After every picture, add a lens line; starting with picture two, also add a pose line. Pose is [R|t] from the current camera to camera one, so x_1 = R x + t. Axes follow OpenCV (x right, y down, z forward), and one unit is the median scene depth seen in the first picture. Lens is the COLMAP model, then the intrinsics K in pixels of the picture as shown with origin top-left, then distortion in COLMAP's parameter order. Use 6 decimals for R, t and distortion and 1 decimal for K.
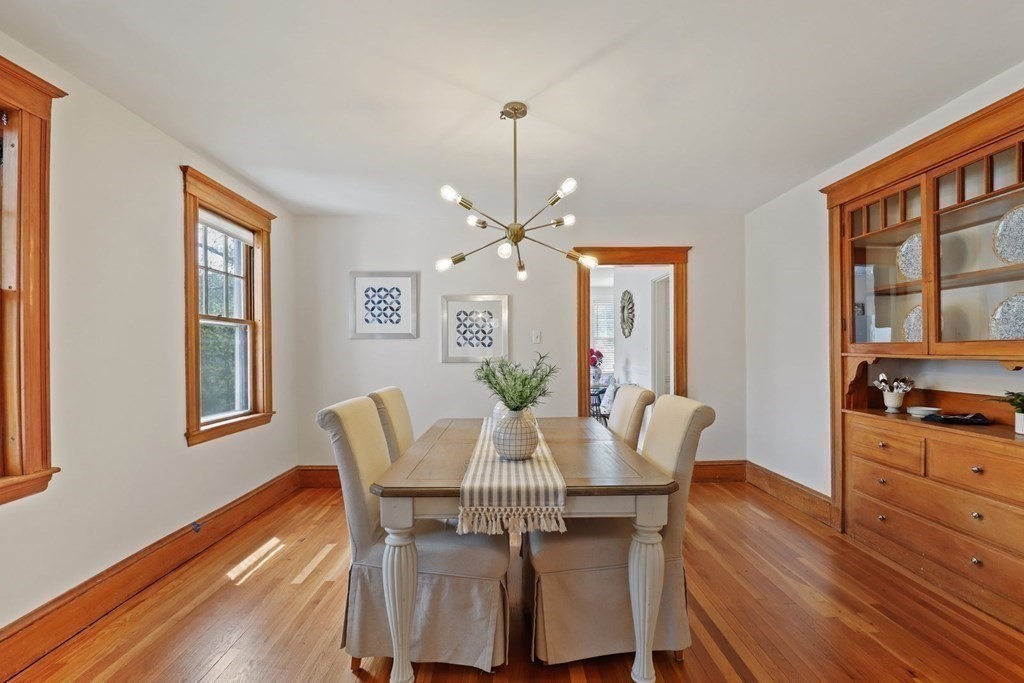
lens RADIAL K [[473.5, 0, 511.3], [0, 473.5, 346.3], [0, 0, 1]] dist [0.006204, 0.001497]
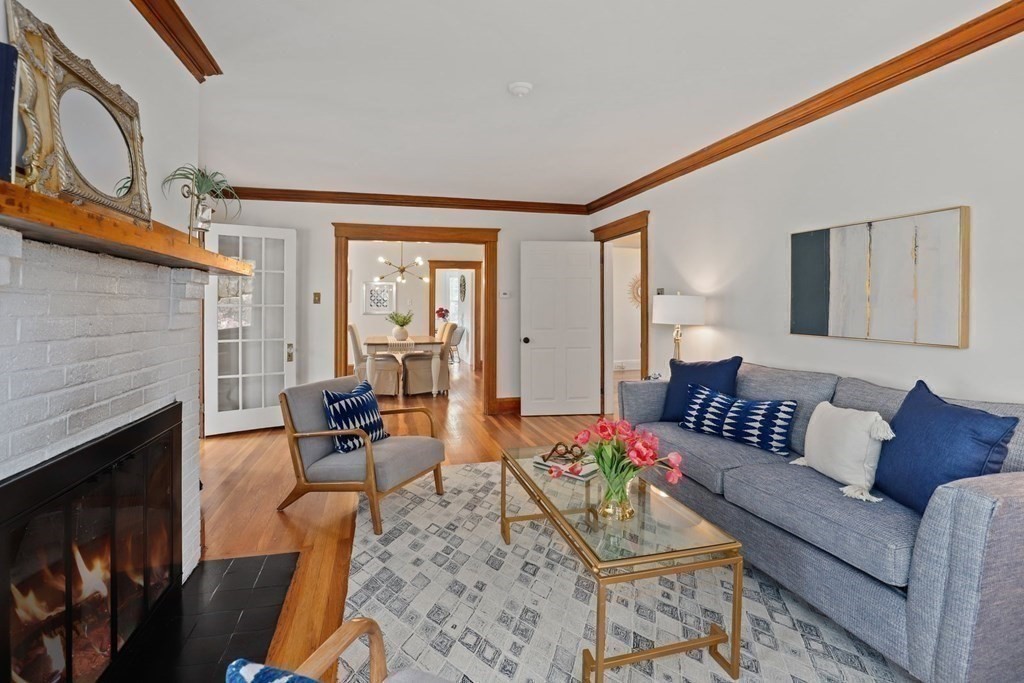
lens RADIAL K [[473.5, 0, 502.5], [0, 473.5, 306.7], [0, 0, 1]] dist [0.006204, 0.001497]
pose [[0.972387, 0.006912, 0.233273, -0.079584], [-0.007955, 0.999962, 0.003528, -0.022919], [-0.233240, -0.005286, 0.972405, -2.434027]]
